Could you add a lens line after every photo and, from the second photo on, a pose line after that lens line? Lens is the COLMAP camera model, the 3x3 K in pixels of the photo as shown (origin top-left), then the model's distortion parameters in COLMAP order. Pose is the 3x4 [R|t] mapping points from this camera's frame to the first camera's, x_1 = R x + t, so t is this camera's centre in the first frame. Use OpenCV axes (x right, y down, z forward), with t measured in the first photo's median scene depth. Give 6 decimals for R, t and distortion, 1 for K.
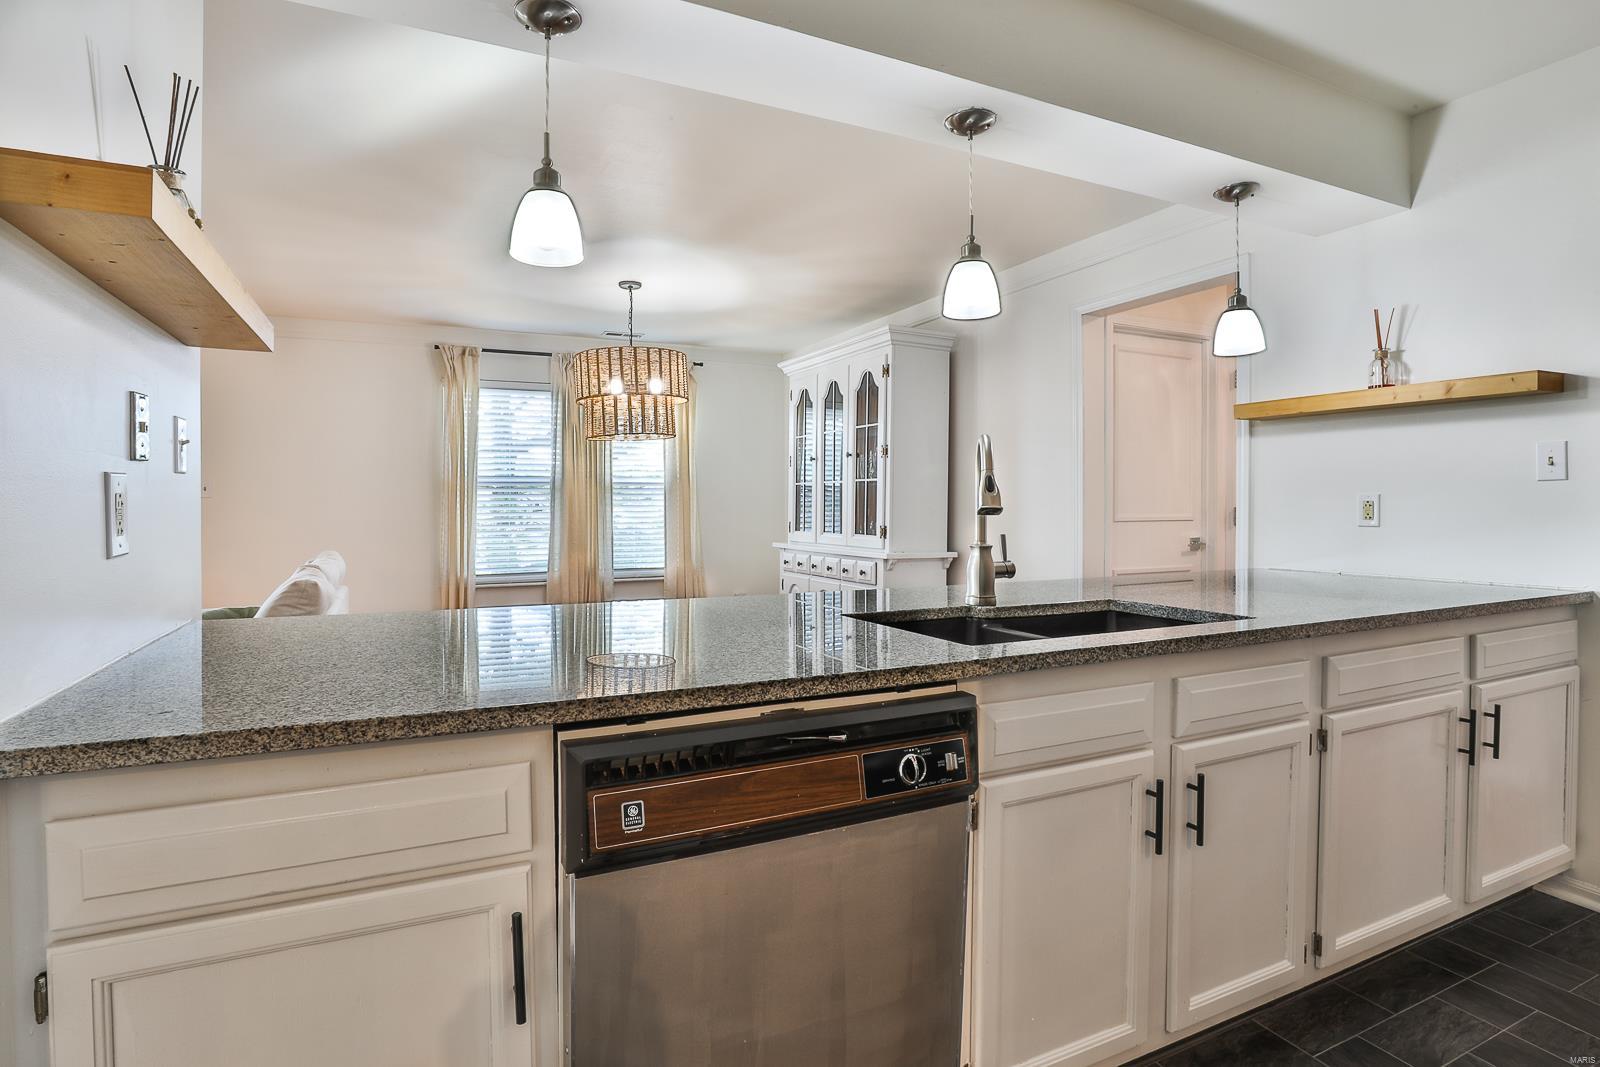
lens RADIAL K [[820.6, 0, 800.2], [0, 820.6, 527.1], [0, 0, 1]] dist [-0.004386, -0.000047]
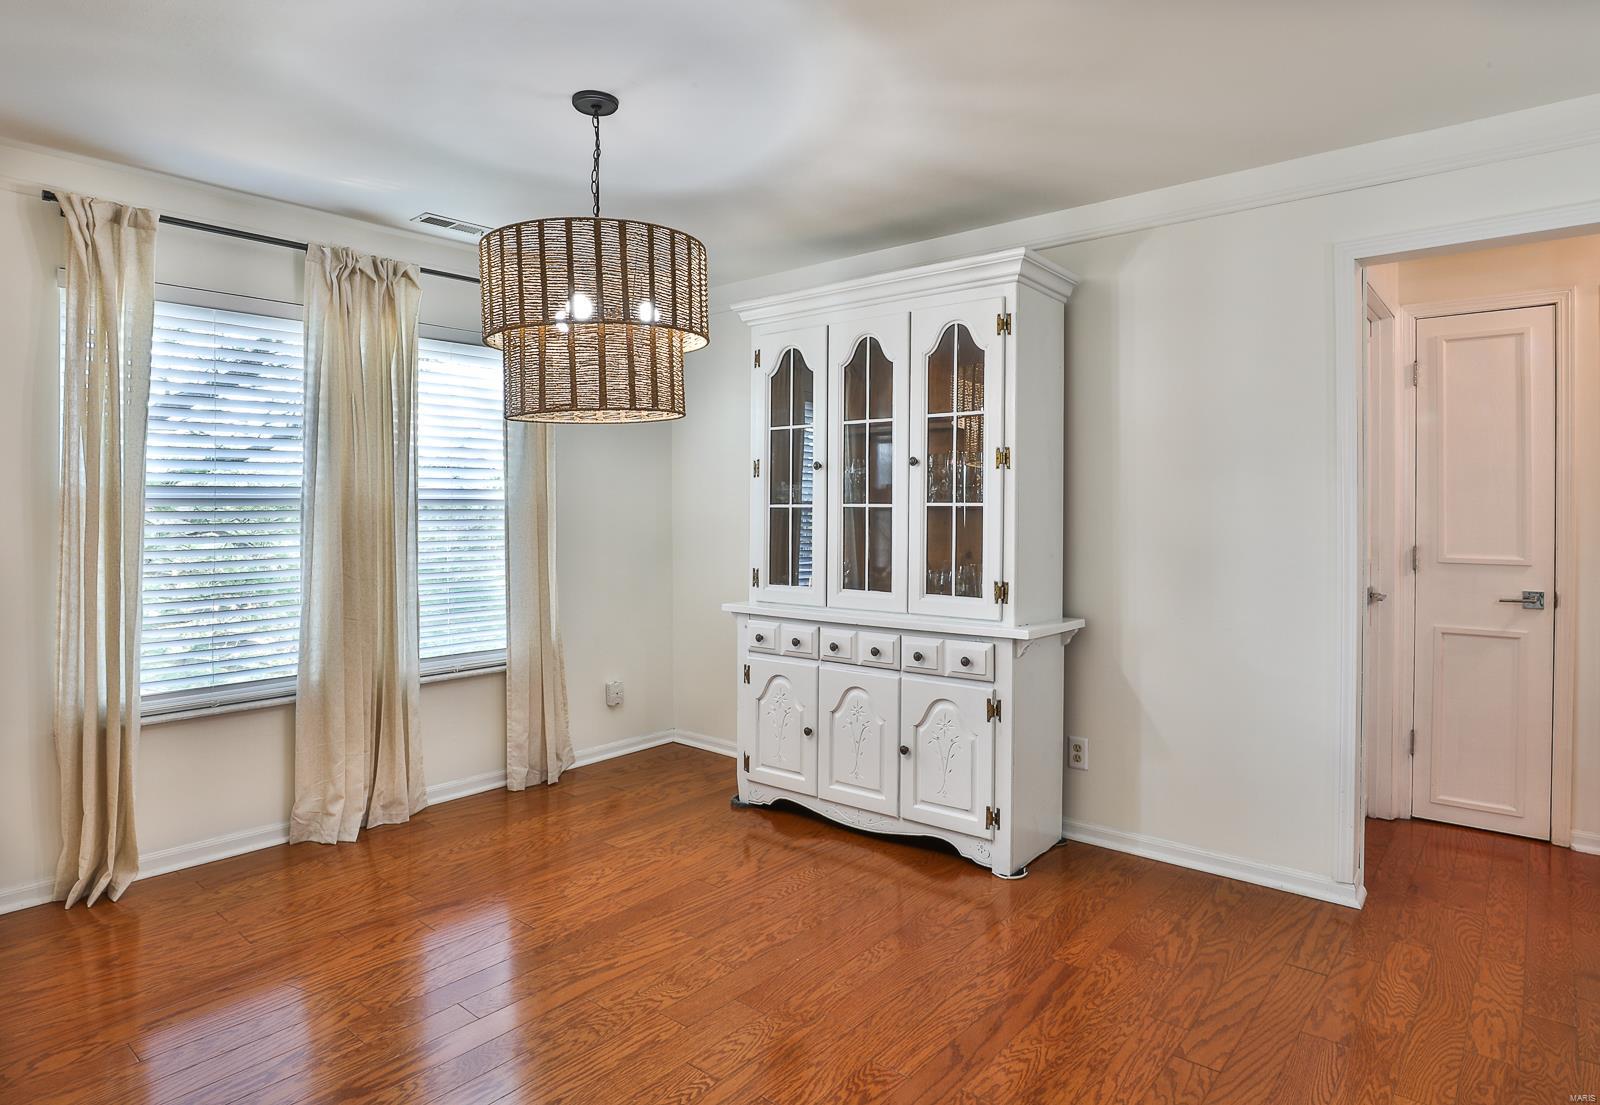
lens RADIAL K [[920.9, 0, 765.3], [0, 920.9, 516.6], [0, 0, 1]] dist [0.007217, 0.000996]
pose [[0.925814, 0.002608, 0.377970, -0.299358], [0.005791, 0.999761, -0.021083, -0.034978], [-0.377934, 0.021707, 0.925578, 0.426015]]
